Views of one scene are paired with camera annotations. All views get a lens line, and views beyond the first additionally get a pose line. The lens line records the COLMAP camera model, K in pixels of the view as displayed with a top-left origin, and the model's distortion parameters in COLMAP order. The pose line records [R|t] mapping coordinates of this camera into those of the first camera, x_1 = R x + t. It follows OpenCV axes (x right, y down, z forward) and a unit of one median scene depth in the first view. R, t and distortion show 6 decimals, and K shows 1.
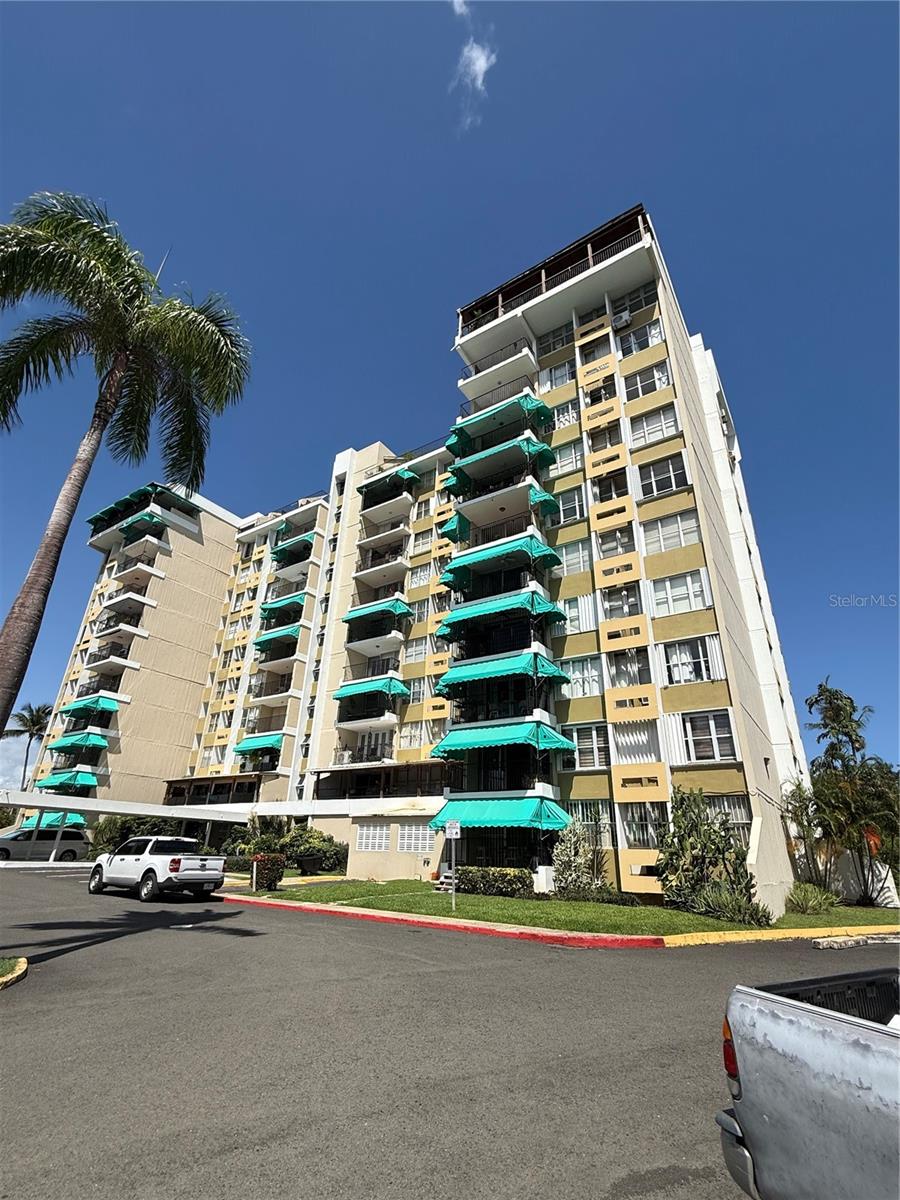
lens RADIAL K [[561.2, 0, 451.1], [0, 561.2, 598.0], [0, 0, 1]] dist [-0.000837, 0.000180]
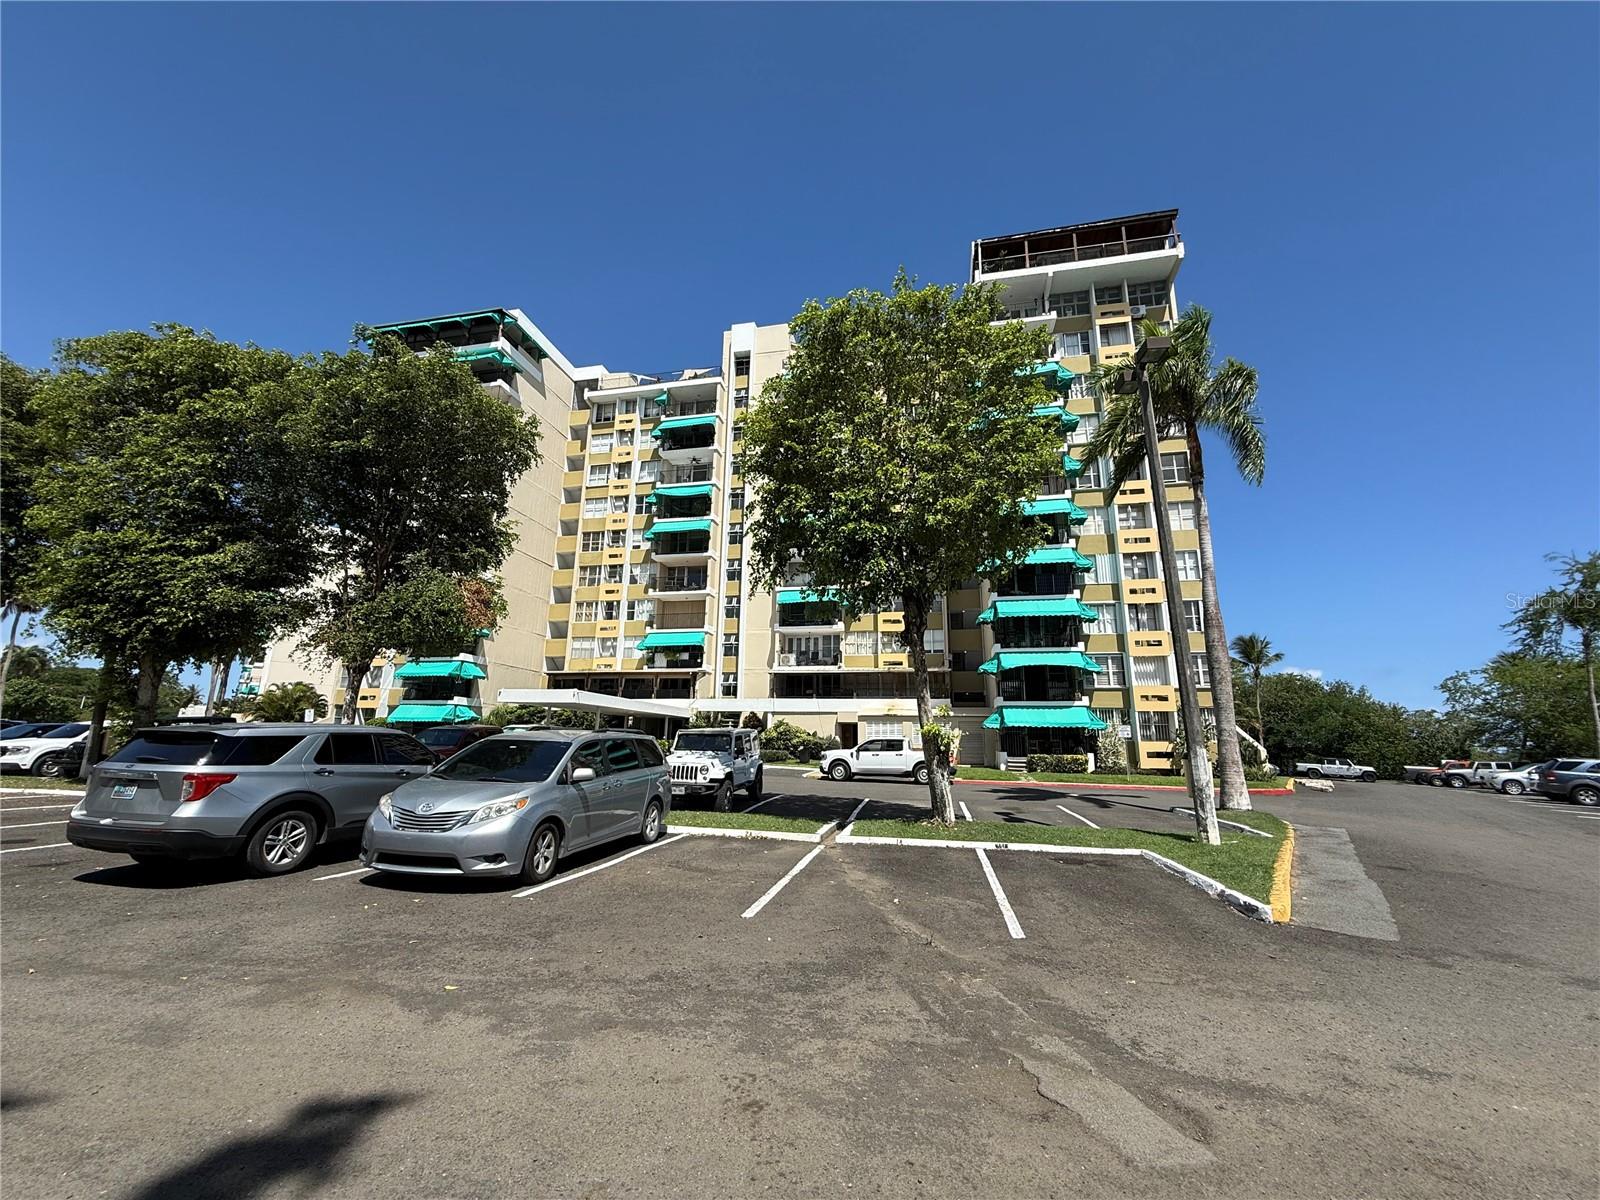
lens RADIAL K [[635.2, 0, 795.8], [0, 635.2, 598.6], [0, 0, 1]] dist [0.001094, 0.000015]
pose [[0.928624, 0.071427, 0.364083, -0.620037], [-0.146048, 0.972442, 0.181731, -0.045611], [-0.341069, -0.221933, 0.913465, -0.066796]]
